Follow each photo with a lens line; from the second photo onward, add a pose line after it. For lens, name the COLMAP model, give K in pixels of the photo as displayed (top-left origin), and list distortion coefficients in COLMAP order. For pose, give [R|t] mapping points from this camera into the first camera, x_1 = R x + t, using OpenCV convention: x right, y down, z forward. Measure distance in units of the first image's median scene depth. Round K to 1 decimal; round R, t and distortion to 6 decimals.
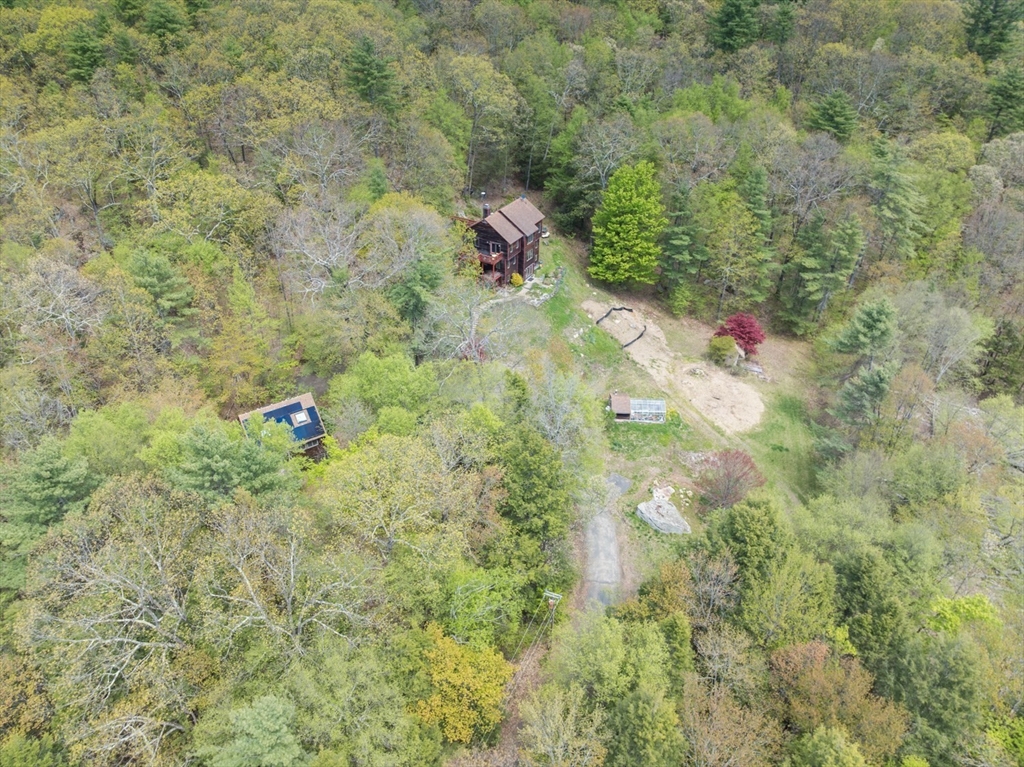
lens RADIAL K [[724.8, 0, 512.0], [0, 724.8, 383.5], [0, 0, 1]] dist [-0.035912, -0.002038]
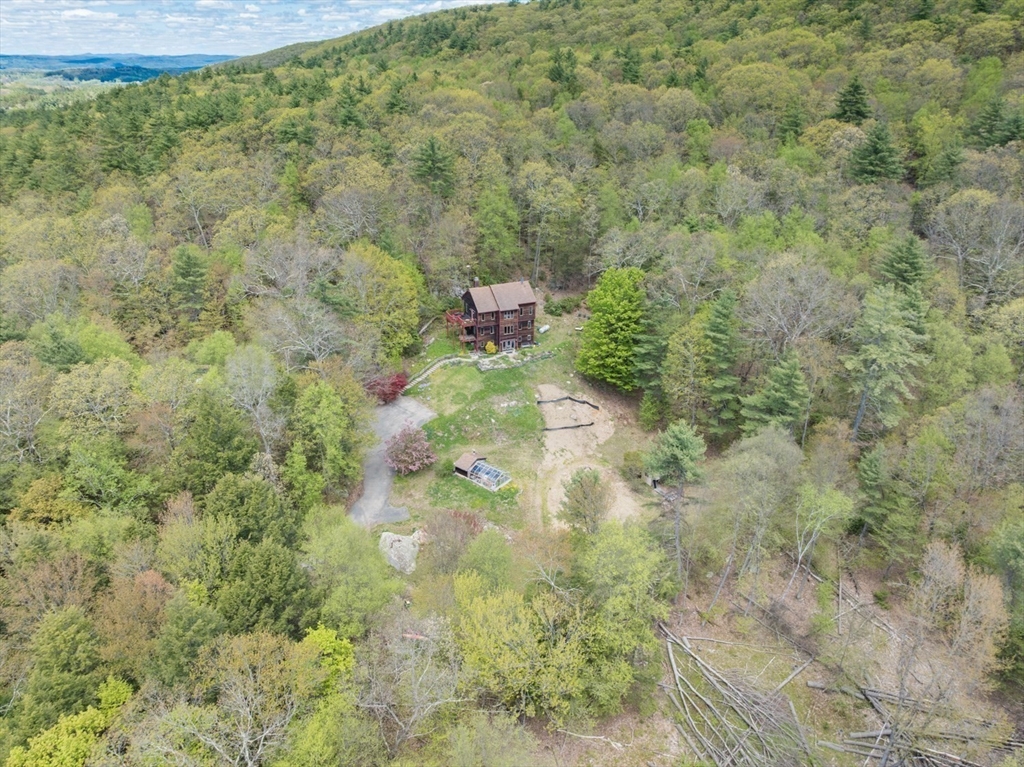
lens RADIAL K [[724.8, 0, 512.0], [0, 724.8, 383.5], [0, 0, 1]] dist [-0.035912, -0.002038]
pose [[0.784580, 0.244099, -0.569956, 0.681487], [-0.337251, 0.939375, -0.061935, -0.031631], [0.520284, 0.240812, 0.819337, 0.103716]]
